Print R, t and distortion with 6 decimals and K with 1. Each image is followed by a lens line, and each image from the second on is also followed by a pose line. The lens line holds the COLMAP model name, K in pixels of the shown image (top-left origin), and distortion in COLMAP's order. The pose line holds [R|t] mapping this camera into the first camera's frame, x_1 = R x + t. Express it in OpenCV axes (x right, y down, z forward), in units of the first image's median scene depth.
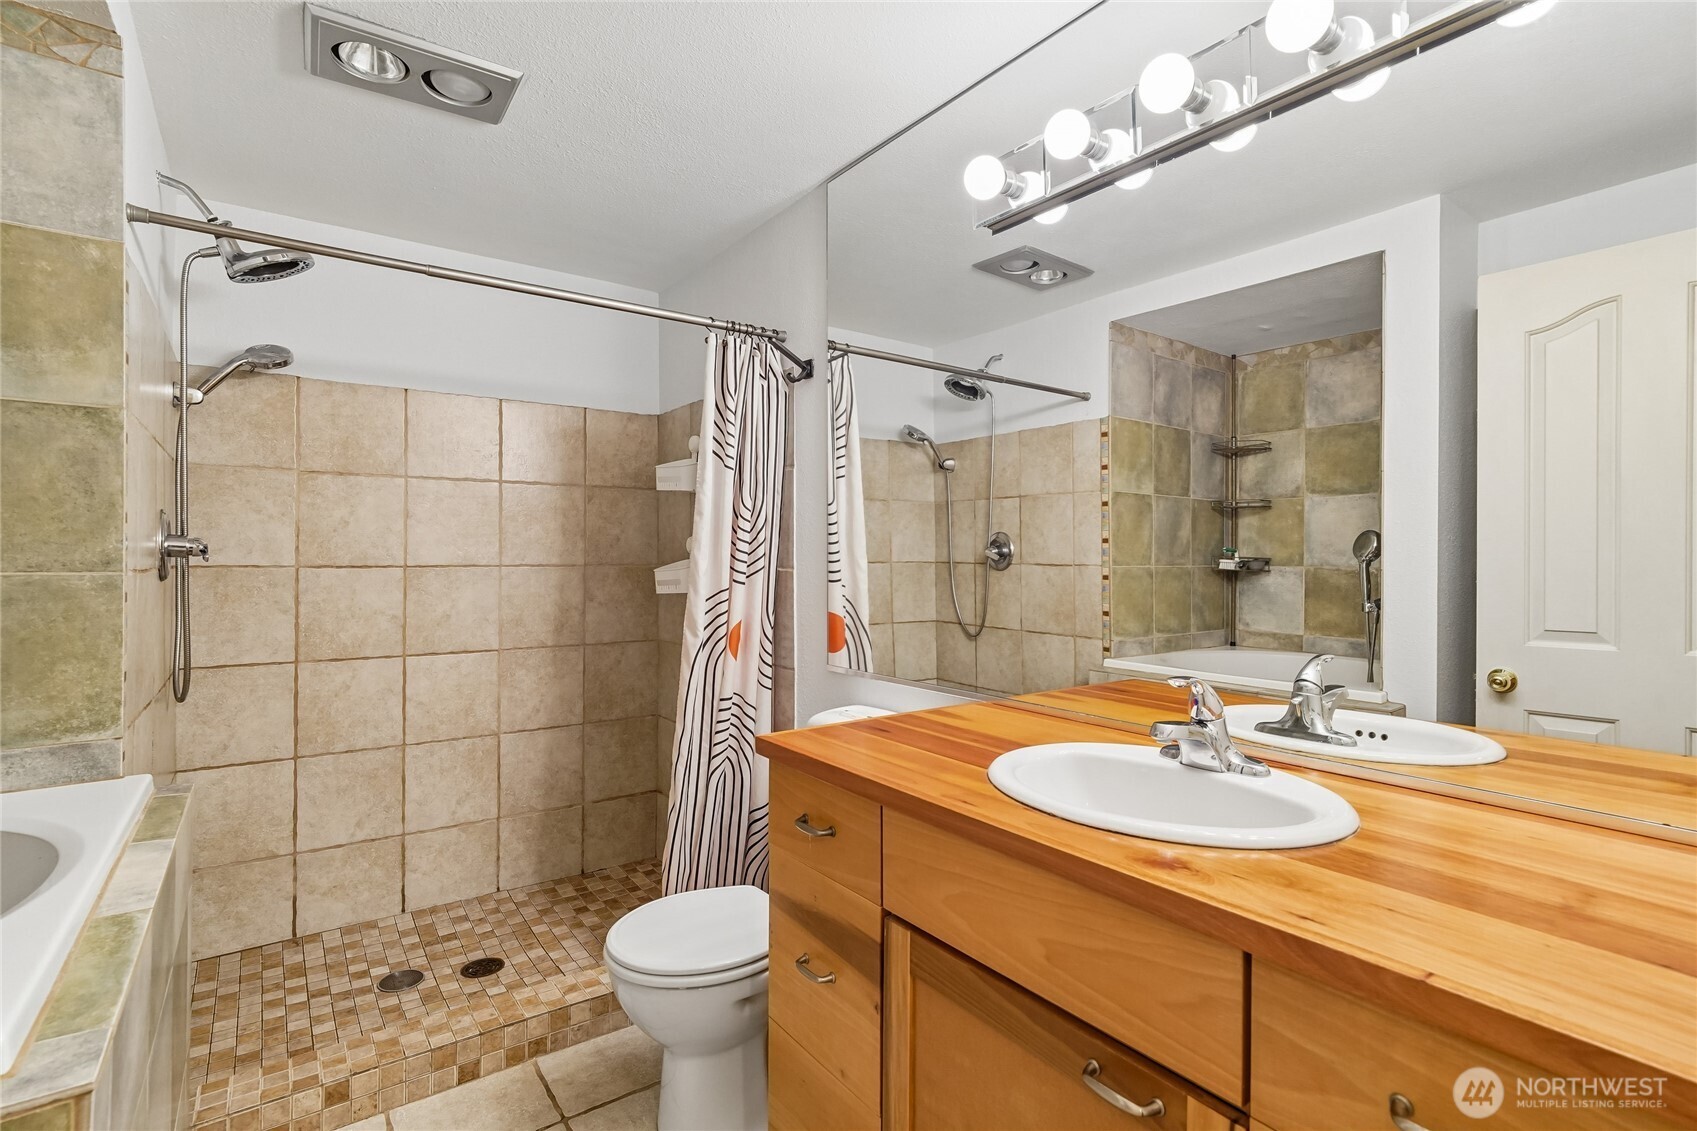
lens RADIAL K [[806.3, 0, 848.3], [0, 806.3, 555.3], [0, 0, 1]] dist [-0.010927, 0.004434]
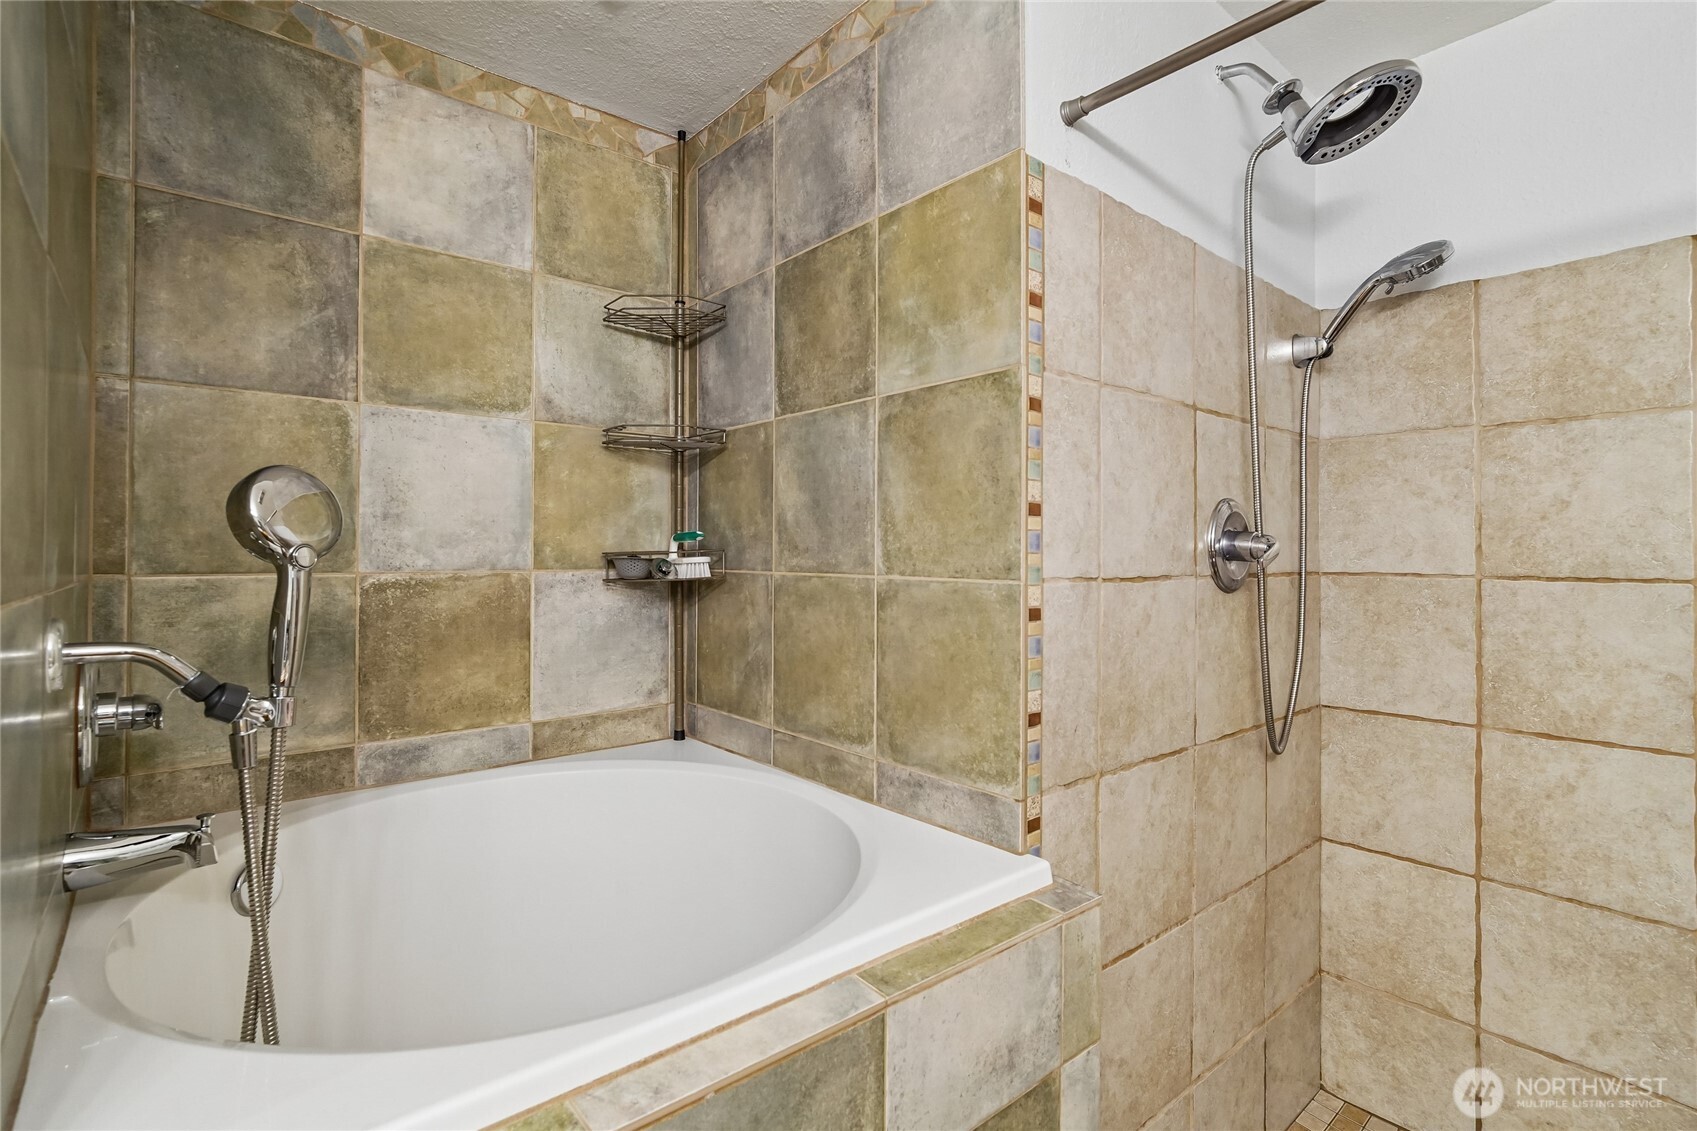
lens RADIAL K [[806.3, 0, 843.2], [0, 806.3, 543.9], [0, 0, 1]] dist [-0.010927, 0.004434]
pose [[0.084043, -0.014376, -0.996358, -0.095391], [-0.002182, 0.999891, -0.014611, -0.001555], [0.996460, 0.003402, 0.084003, 0.450010]]
